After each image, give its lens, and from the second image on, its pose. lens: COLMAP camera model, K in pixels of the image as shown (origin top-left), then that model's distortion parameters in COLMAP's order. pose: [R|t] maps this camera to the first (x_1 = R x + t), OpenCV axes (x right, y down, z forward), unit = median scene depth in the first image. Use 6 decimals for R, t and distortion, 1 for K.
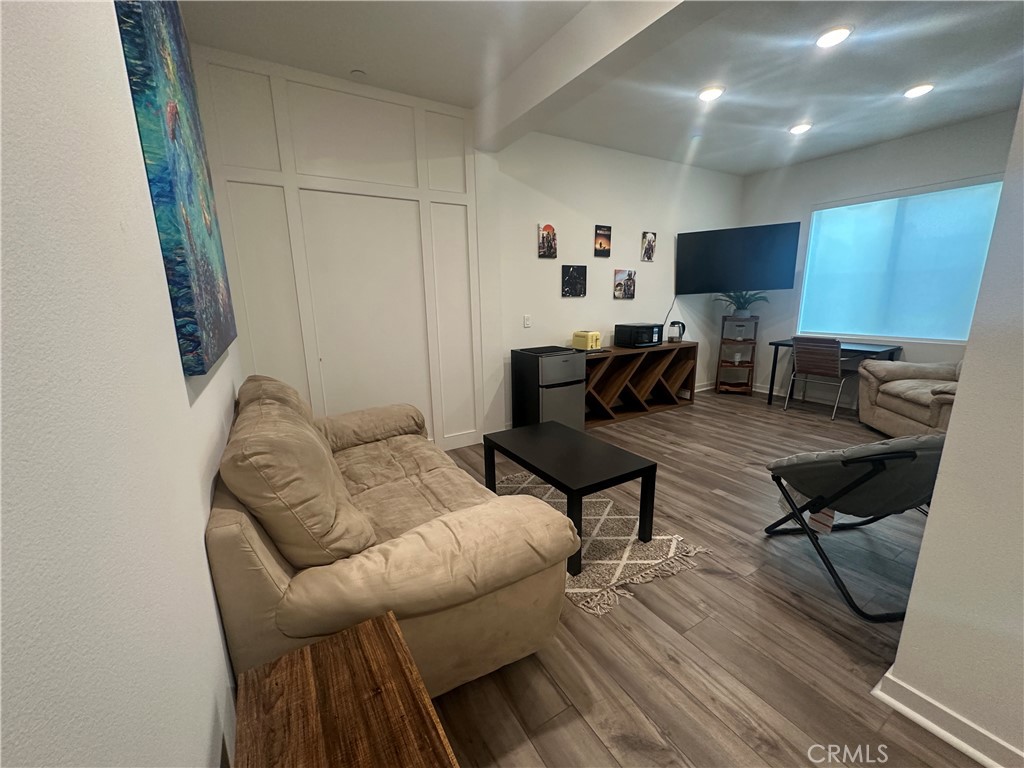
lens RADIAL K [[409.4, 0, 512.5], [0, 409.4, 385.7], [0, 0, 1]] dist [-0.001212, 0.000592]
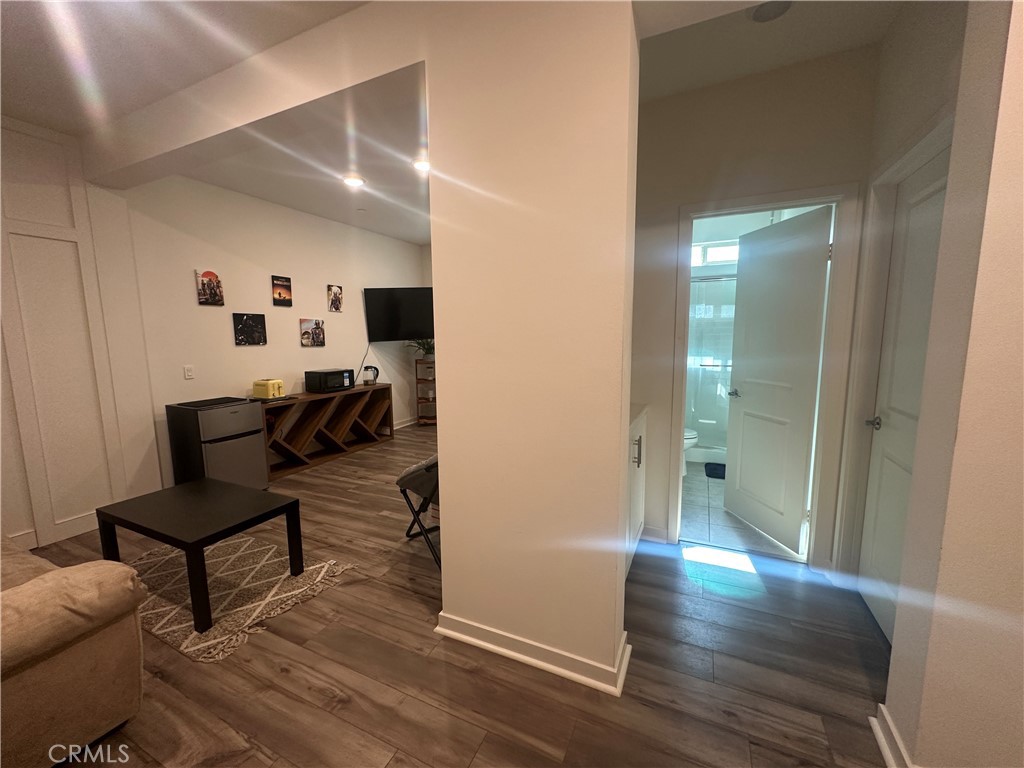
lens RADIAL K [[409.4, 0, 512.5], [0, 409.4, 385.7], [0, 0, 1]] dist [-0.001212, 0.000592]
pose [[0.830654, -0.059416, 0.553609, 0.123284], [0.114115, 0.991350, -0.064825, 0.012382], [-0.544969, 0.117022, 0.830250, -0.136954]]
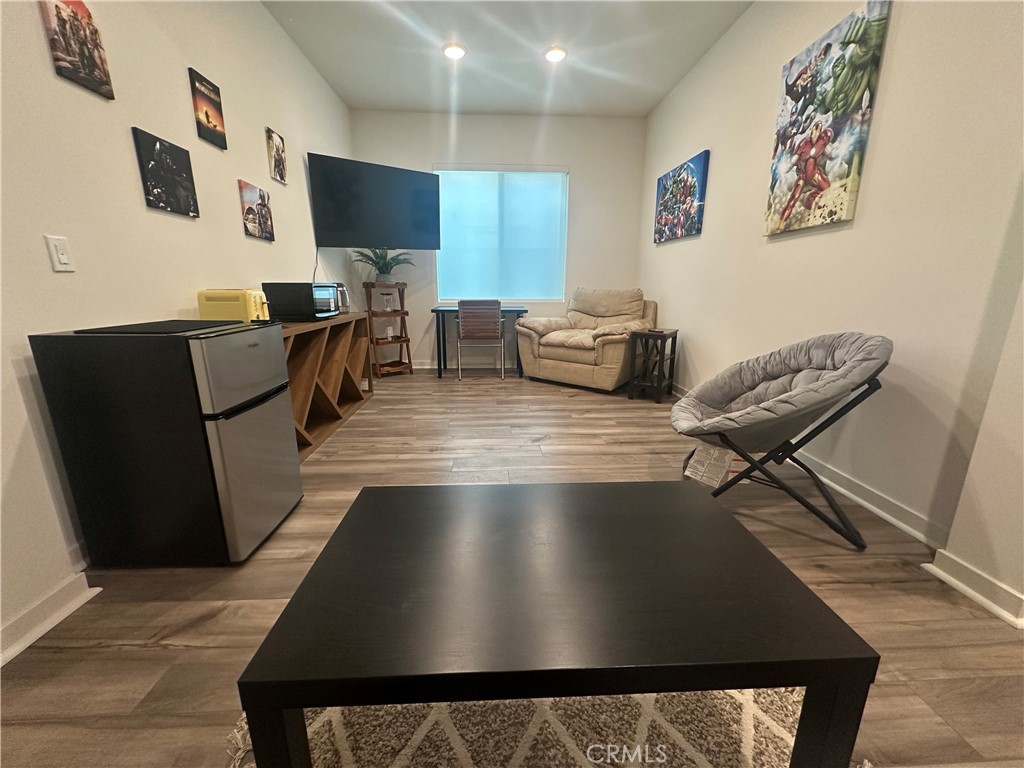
lens RADIAL K [[409.4, 0, 512.5], [0, 409.4, 385.7], [0, 0, 1]] dist [-0.001212, 0.000592]
pose [[0.474674, -0.188143, 0.859818, -0.099747], [0.176975, 0.977337, 0.116156, -0.017891], [-0.862186, 0.097030, 0.497213, 0.479881]]
